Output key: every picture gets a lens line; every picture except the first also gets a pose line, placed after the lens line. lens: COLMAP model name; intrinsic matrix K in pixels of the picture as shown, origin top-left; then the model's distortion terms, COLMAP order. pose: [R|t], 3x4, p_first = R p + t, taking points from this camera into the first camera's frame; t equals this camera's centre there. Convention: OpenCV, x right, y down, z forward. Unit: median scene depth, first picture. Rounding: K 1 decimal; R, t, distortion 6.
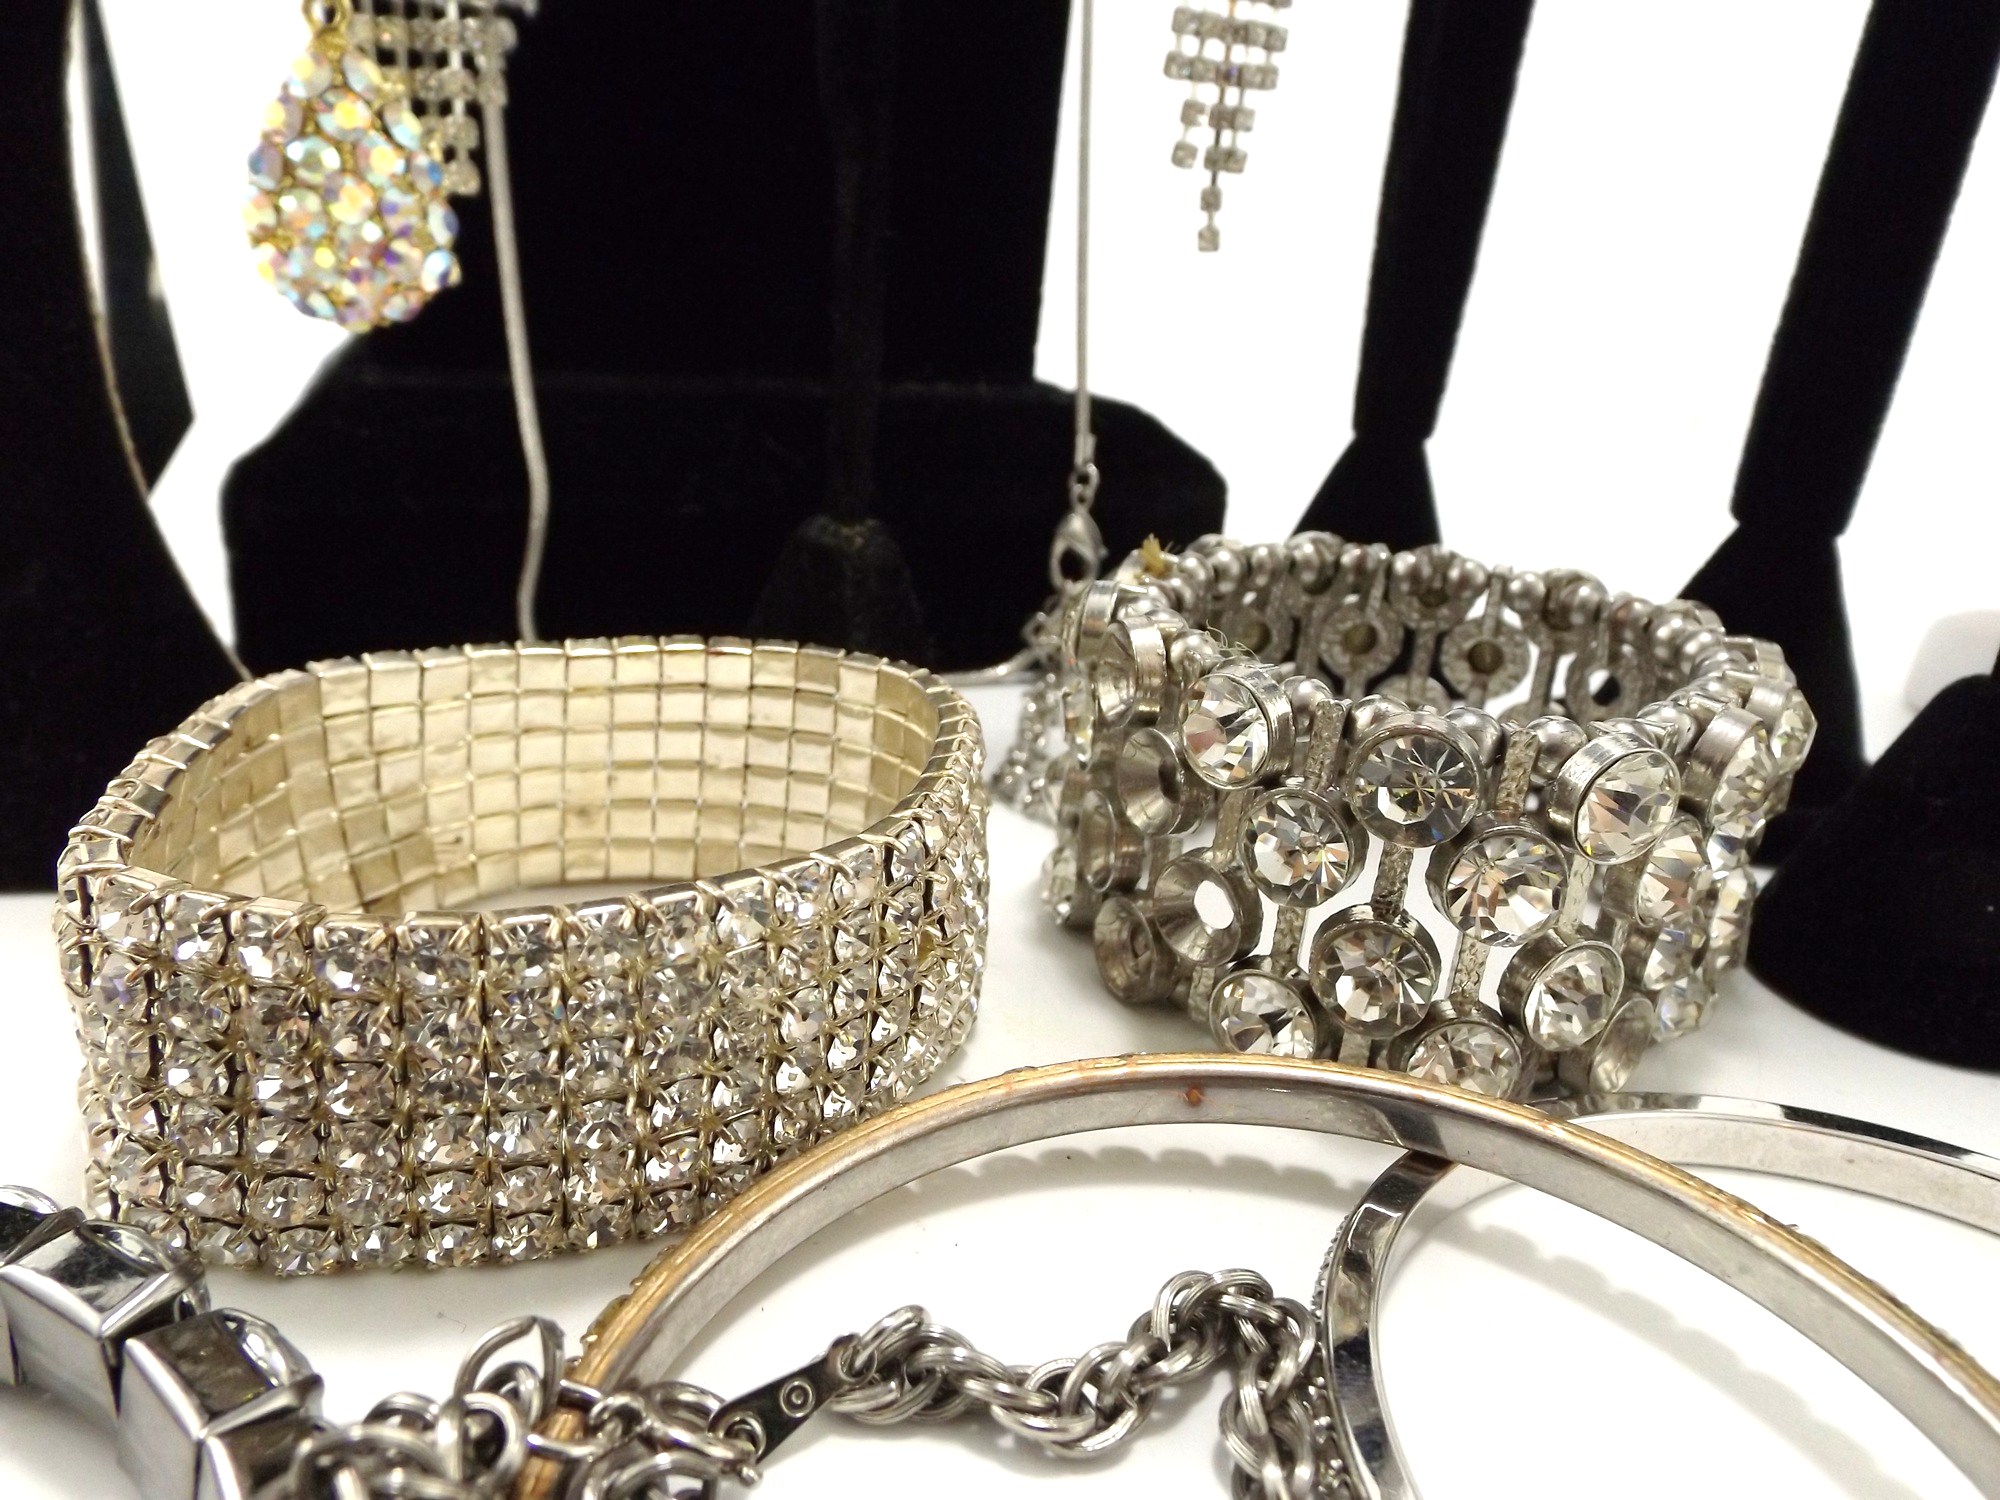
lens RADIAL K [[1451.2, 0, 1006.9], [0, 1451.2, 765.9], [0, 0, 1]] dist [0.023435, -0.022662]
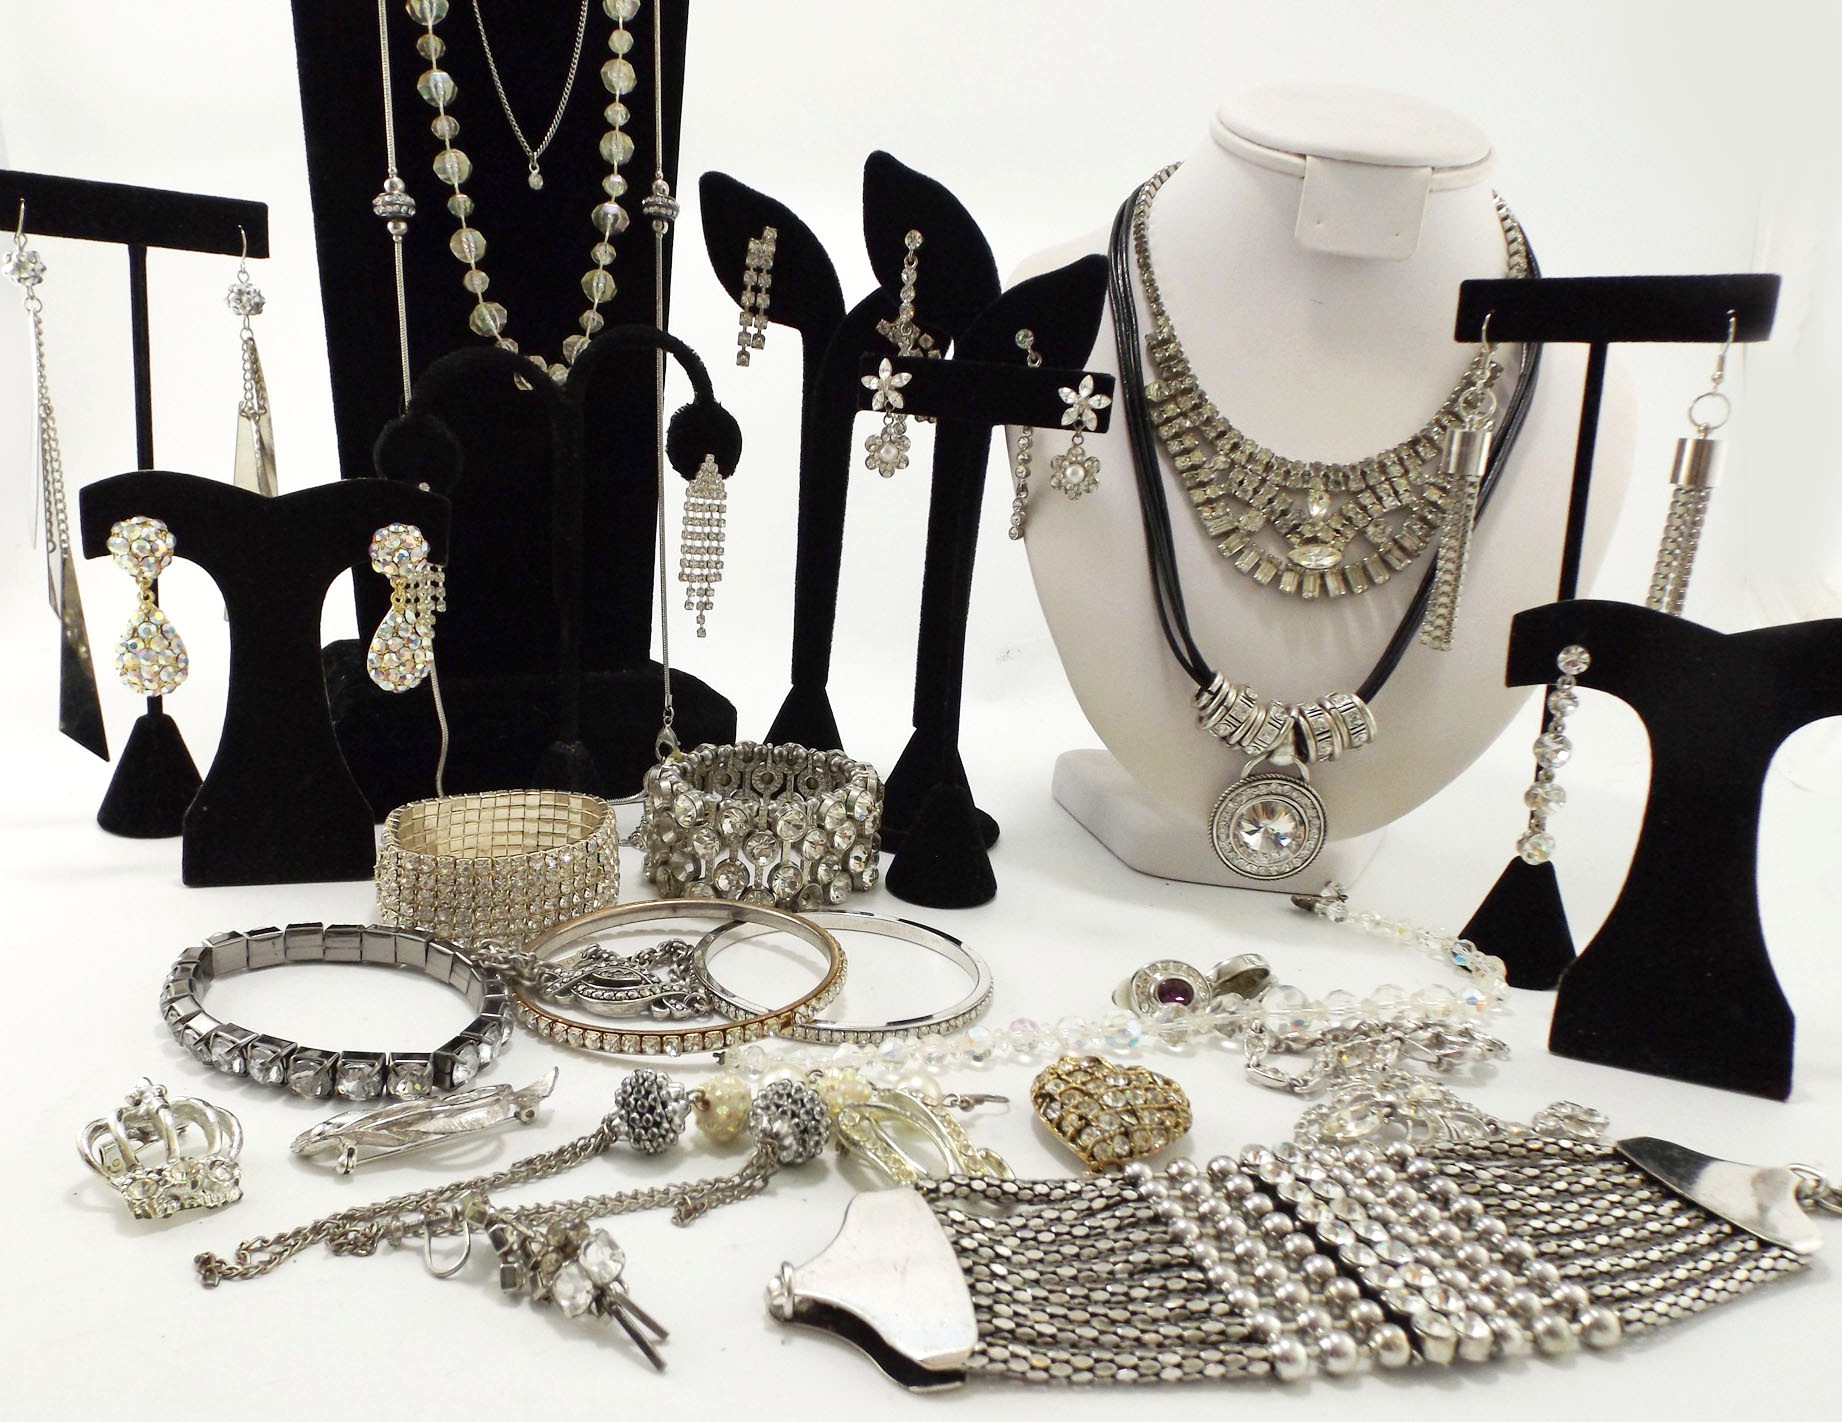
lens RADIAL K [[1464.9, 0, 844.9], [0, 1464.9, 764.0], [0, 0, 1]] dist [-0.000158, 0.021449]
pose [[0.994819, -0.041382, 0.092861, 0.182861], [0.049377, 0.995112, -0.085520, 0.159217], [-0.088868, 0.089662, 0.992000, -2.178965]]
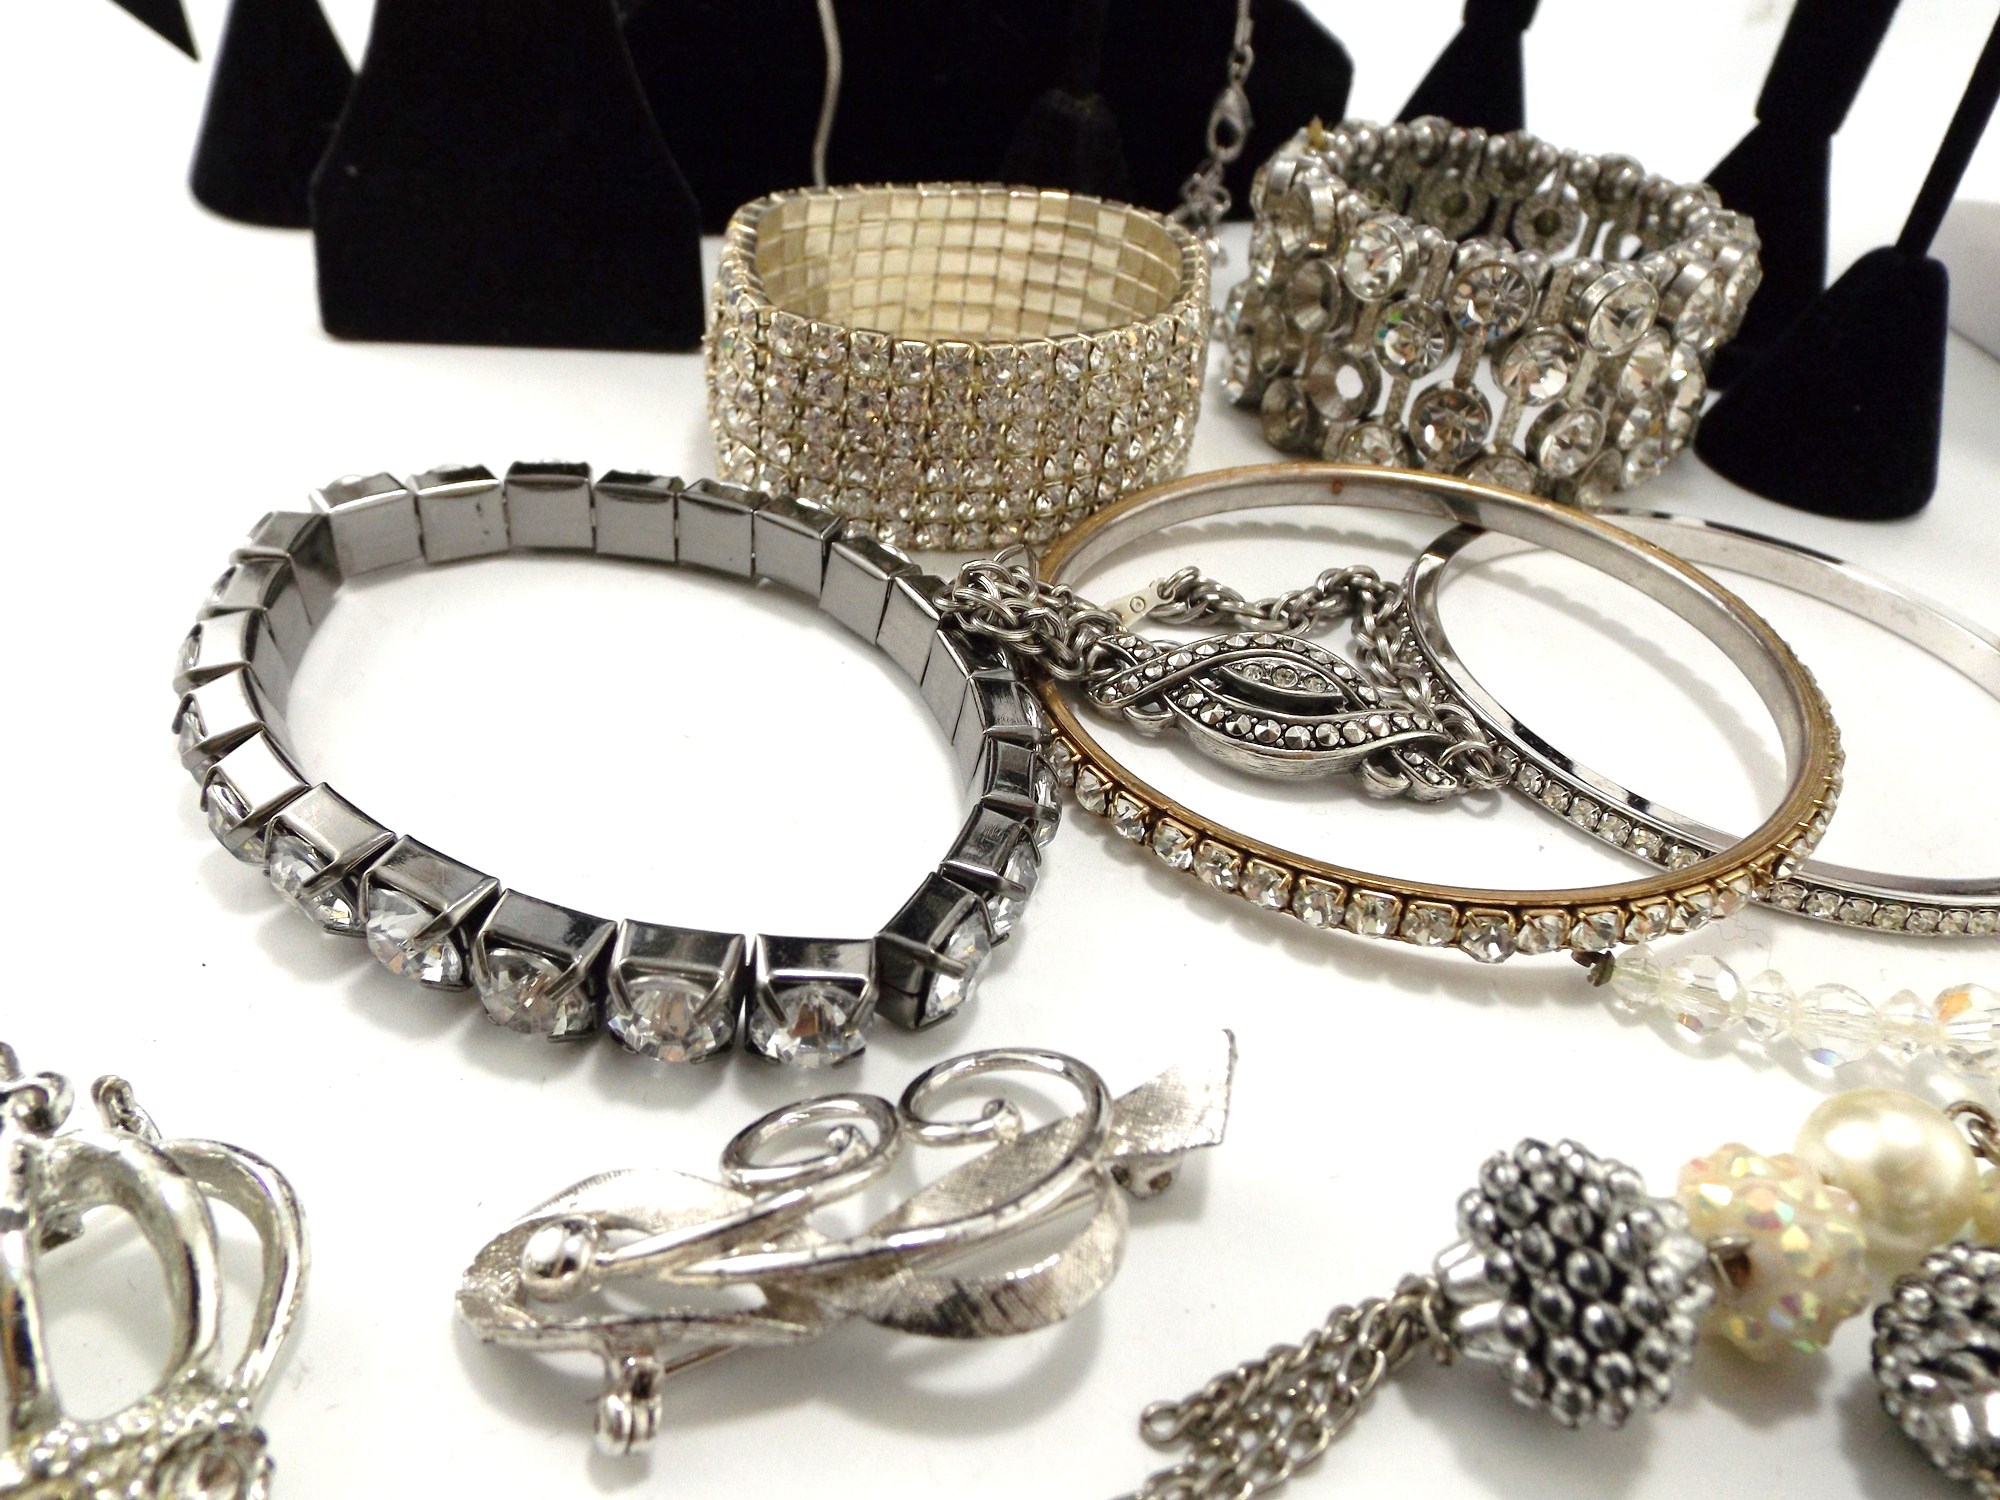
lens RADIAL K [[1451.2, 0, 1001.3], [0, 1451.2, 766.6], [0, 0, 1]] dist [0.023435, -0.022662]
pose [[0.999115, 0.041284, -0.008072, -0.185368], [-0.037383, 0.959378, 0.279636, 0.064201], [0.019289, -0.279087, 0.960072, -0.573103]]
